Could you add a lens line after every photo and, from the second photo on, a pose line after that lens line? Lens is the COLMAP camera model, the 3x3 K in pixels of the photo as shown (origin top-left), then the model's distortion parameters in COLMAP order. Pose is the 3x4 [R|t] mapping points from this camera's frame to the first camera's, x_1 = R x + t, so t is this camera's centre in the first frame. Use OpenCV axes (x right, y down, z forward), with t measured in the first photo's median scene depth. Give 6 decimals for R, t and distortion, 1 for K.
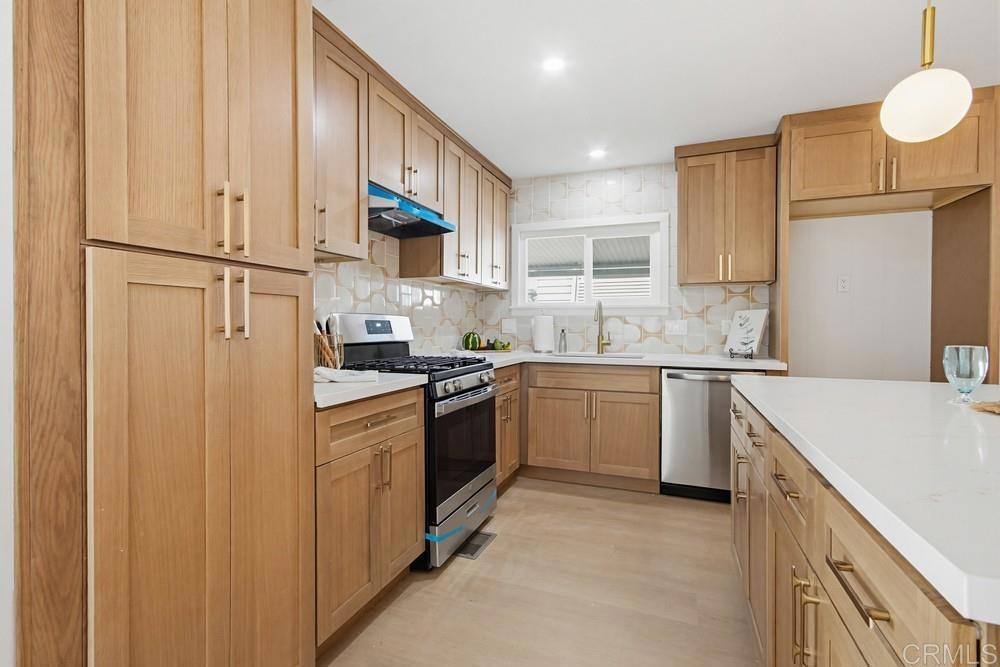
lens RADIAL K [[469.8, 0, 492.6], [0, 469.8, 330.5], [0, 0, 1]] dist [0.000186, 0.000160]
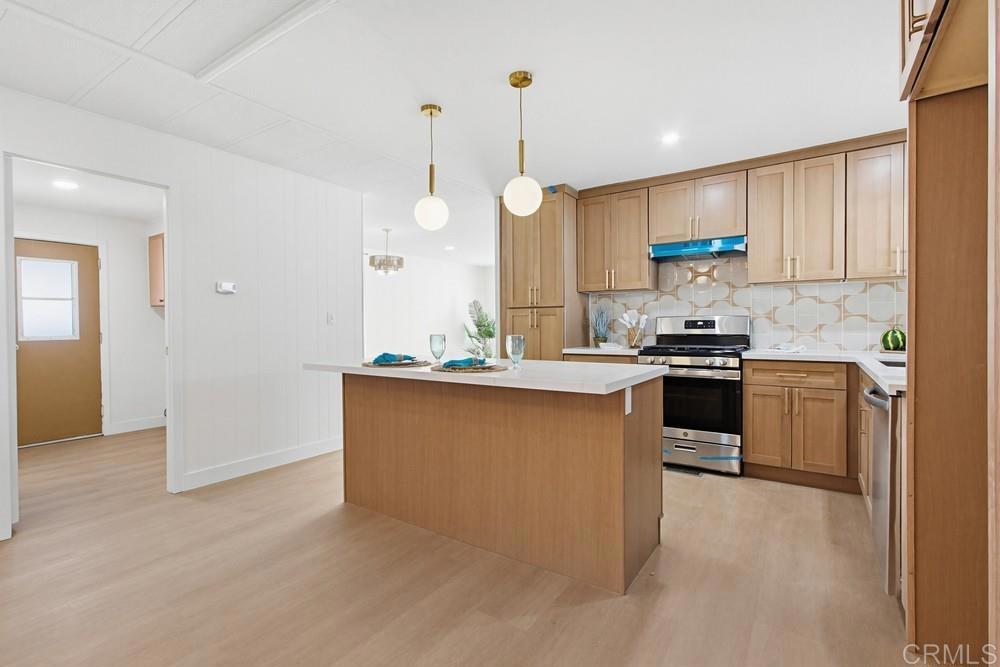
lens RADIAL K [[469.8, 0, 492.6], [0, 469.8, 330.5], [0, 0, 1]] dist [0.000186, 0.000160]
pose [[-0.224027, 0.012759, -0.974499, 1.391702], [-0.001600, 0.999908, 0.013459, -0.007277], [0.974582, 0.004574, -0.223986, 0.679100]]
